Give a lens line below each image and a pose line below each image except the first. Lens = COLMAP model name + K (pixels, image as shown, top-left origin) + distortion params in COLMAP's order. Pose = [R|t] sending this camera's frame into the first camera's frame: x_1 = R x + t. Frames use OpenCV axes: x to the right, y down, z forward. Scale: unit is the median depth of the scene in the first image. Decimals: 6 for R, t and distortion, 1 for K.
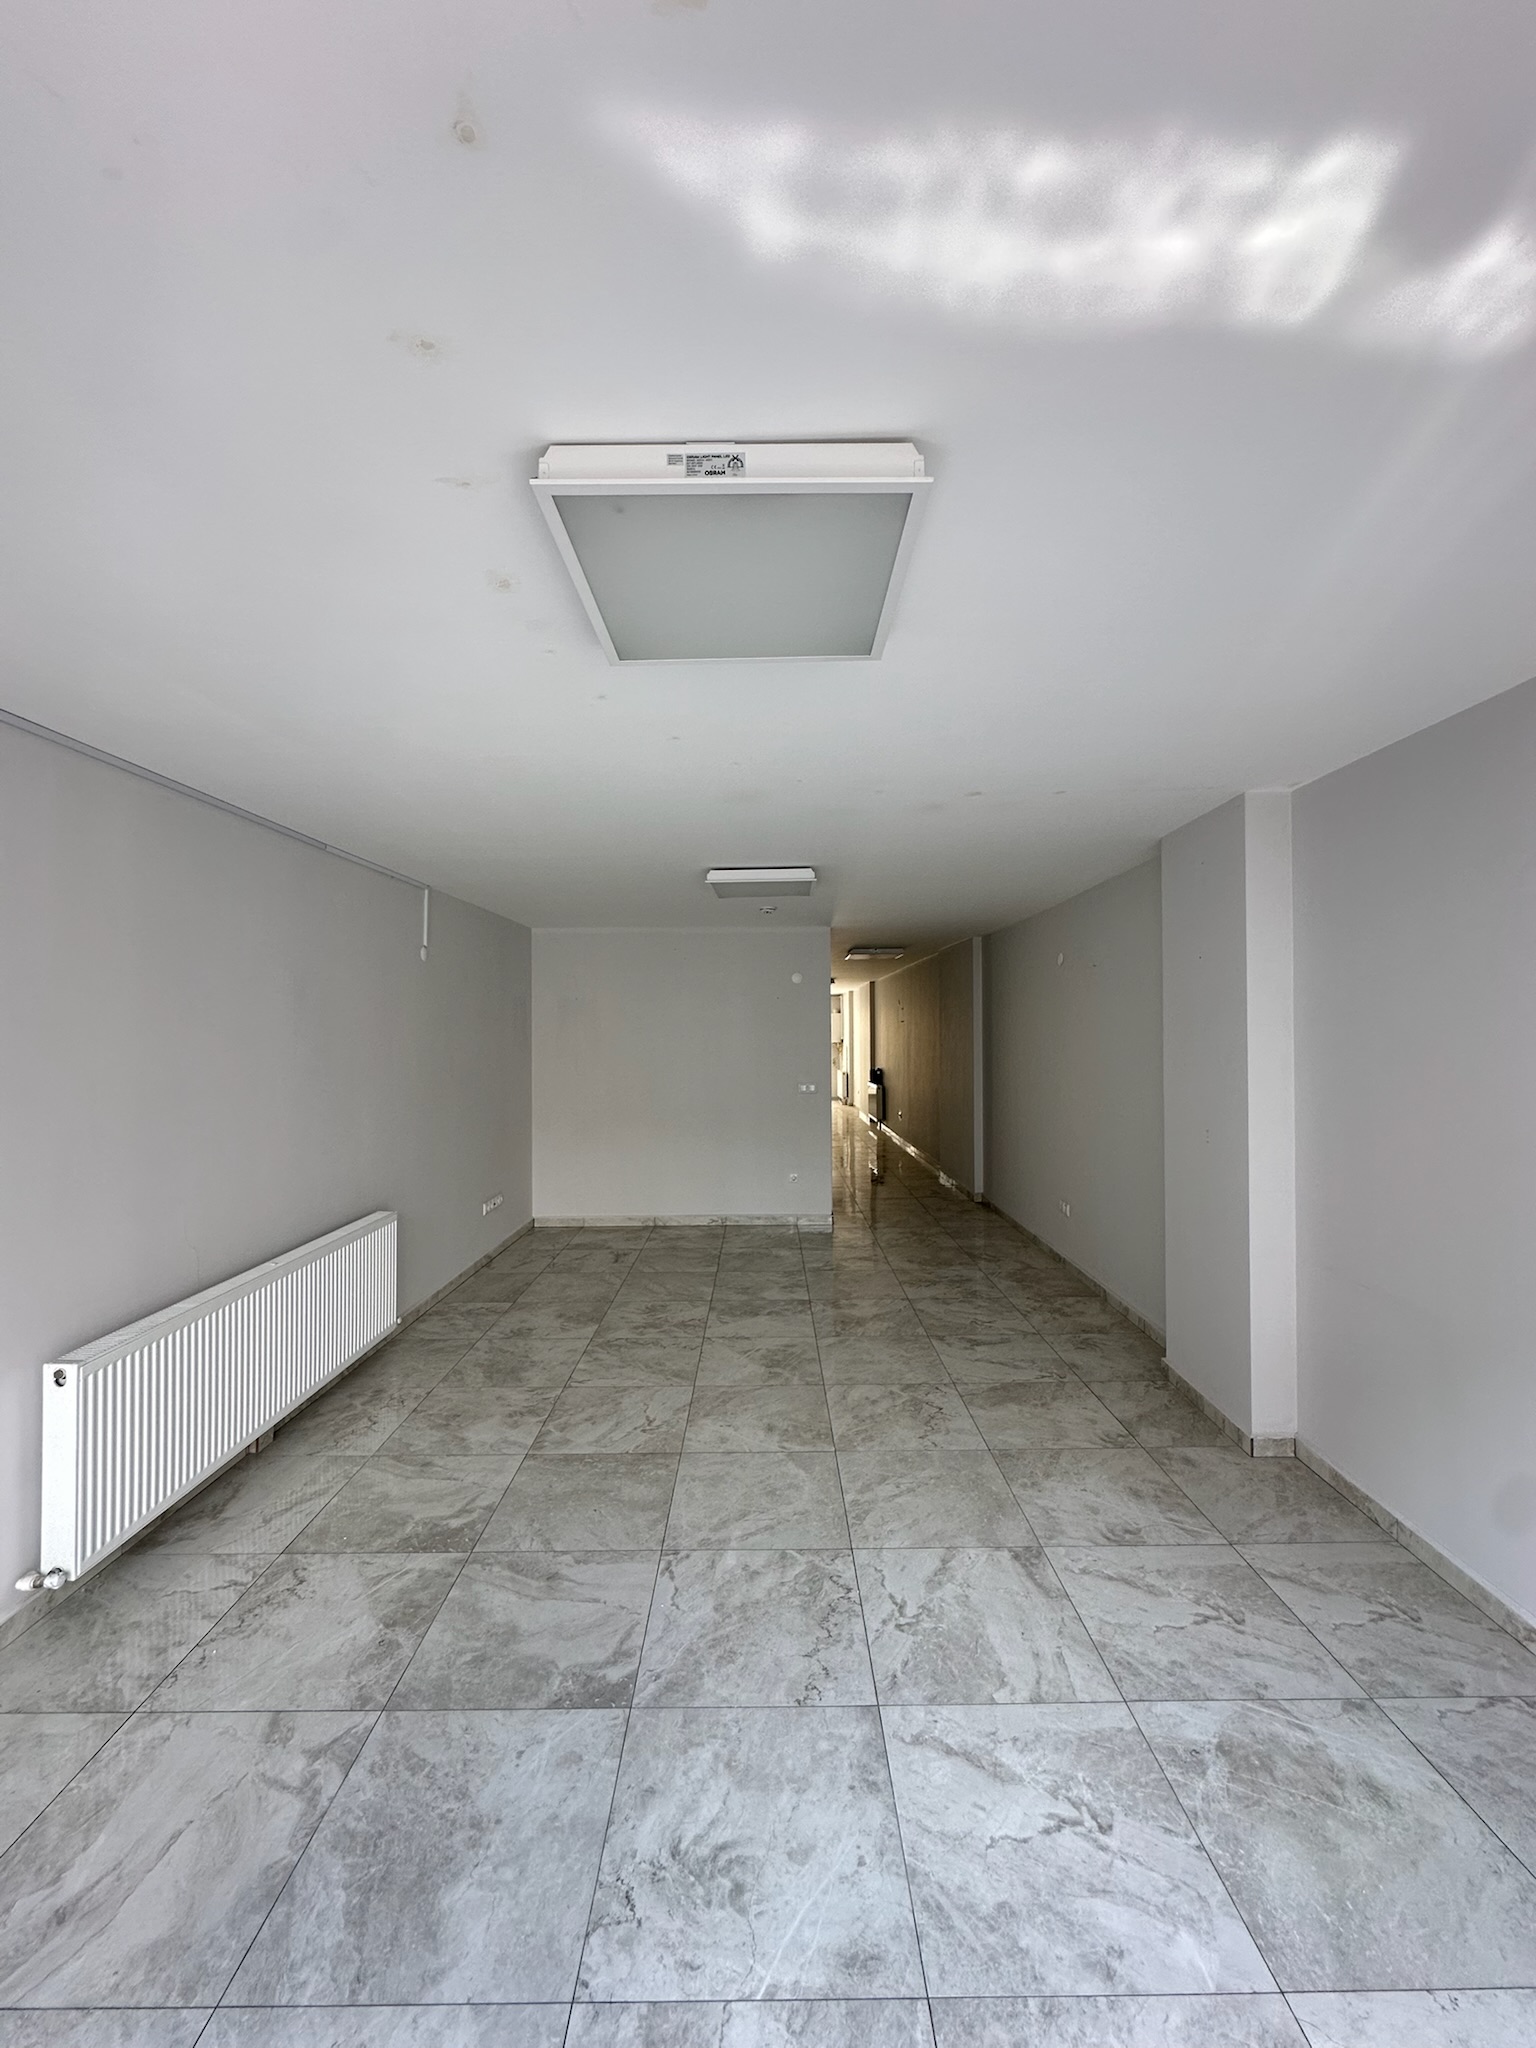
lens RADIAL K [[819.2, 0, 756.8], [0, 819.2, 1029.8], [0, 0, 1]] dist [-0.001859, -0.000095]
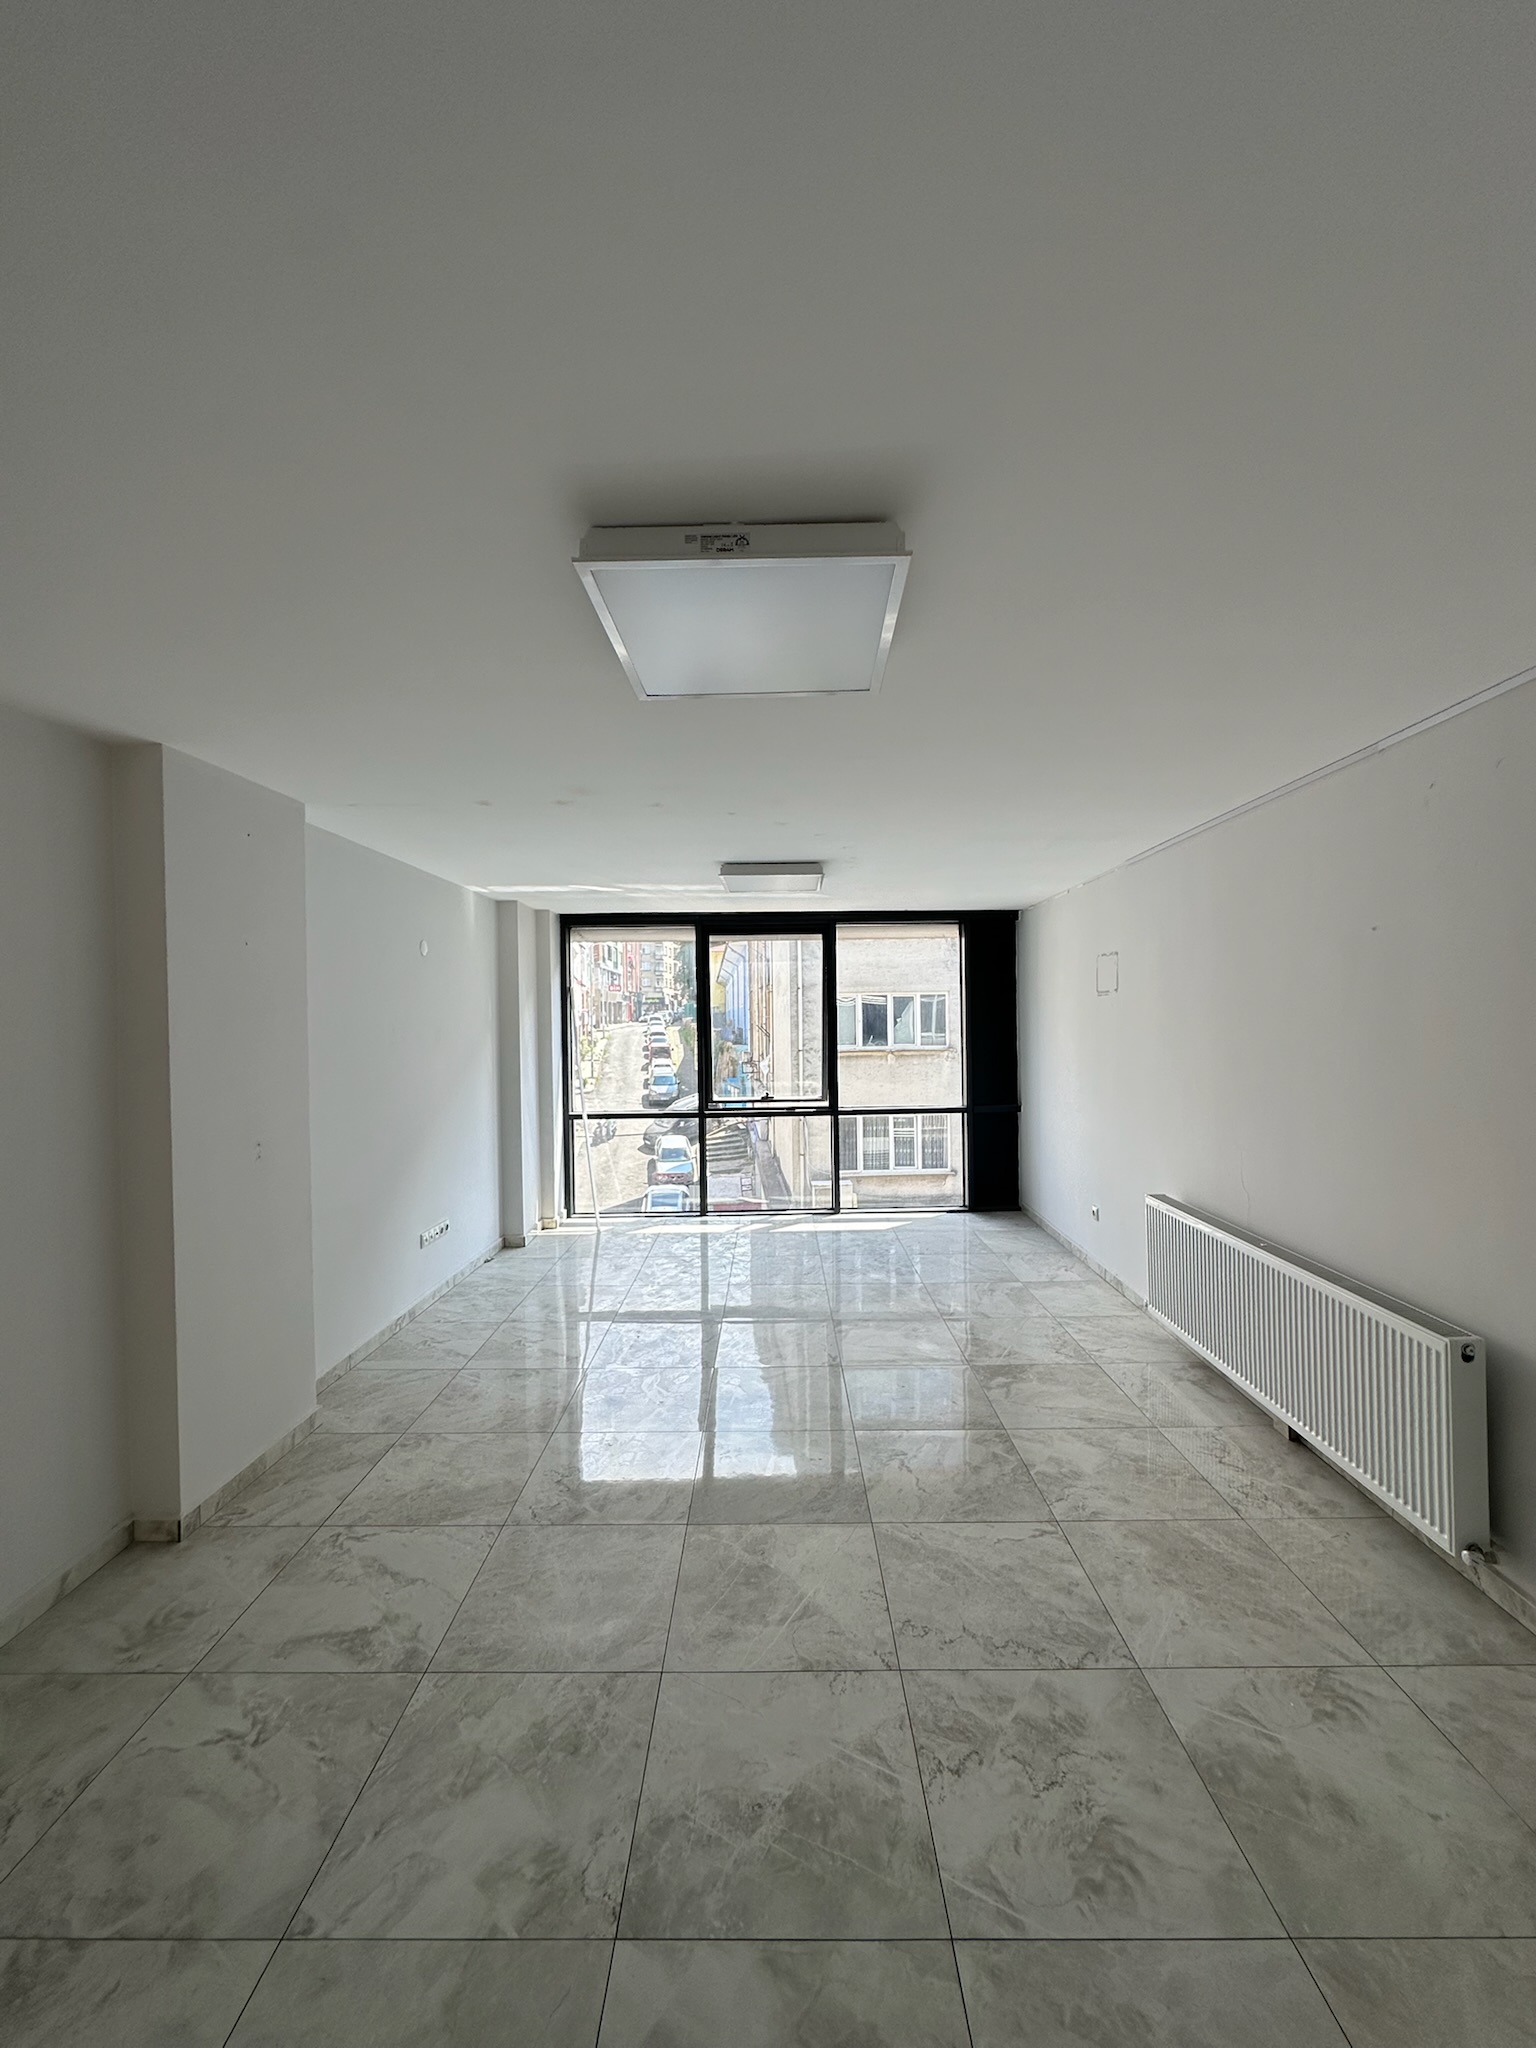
lens RADIAL K [[819.2, 0, 764.5], [0, 819.2, 1013.8], [0, 0, 1]] dist [-0.001859, -0.000095]
pose [[-0.999793, 0.020001, 0.003705, 0.003598], [0.019965, 0.999757, -0.009306, 0.002093], [-0.003890, -0.009230, -0.999950, 1.371371]]
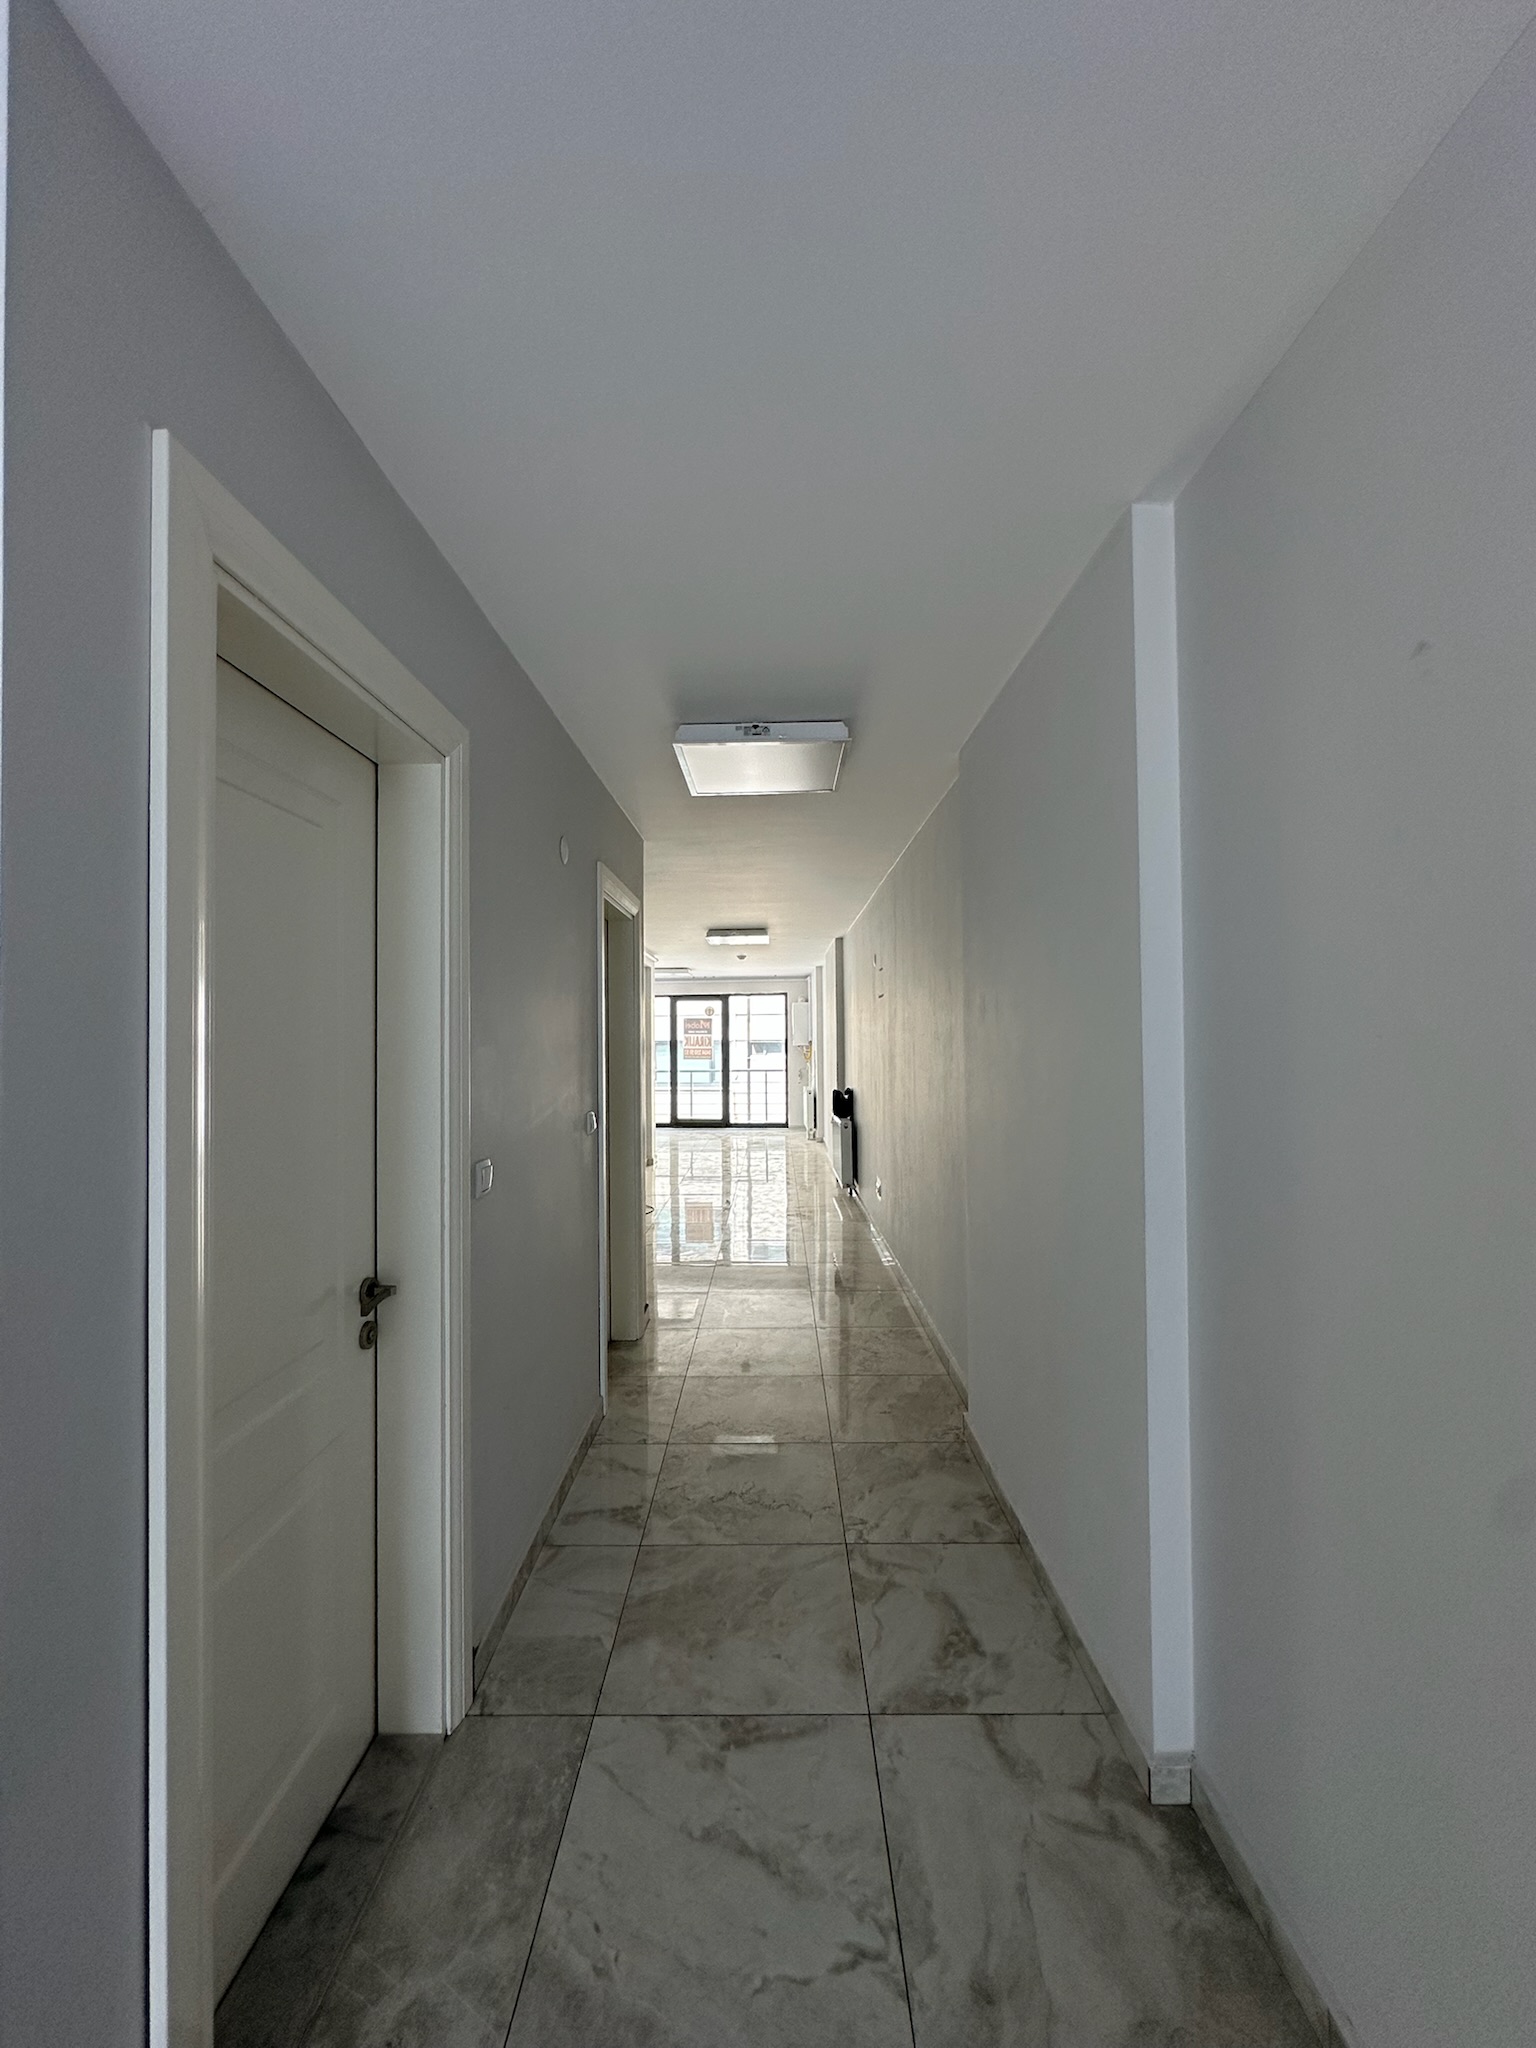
lens RADIAL K [[819.2, 0, 785.8], [0, 819.2, 1030.4], [0, 0, 1]] dist [-0.001859, -0.000095]
pose [[0.999765, 0.001352, 0.021617, 0.280984], [-0.001138, 0.999950, -0.009911, 0.037145], [-0.021629, 0.009884, 0.999717, 1.310641]]
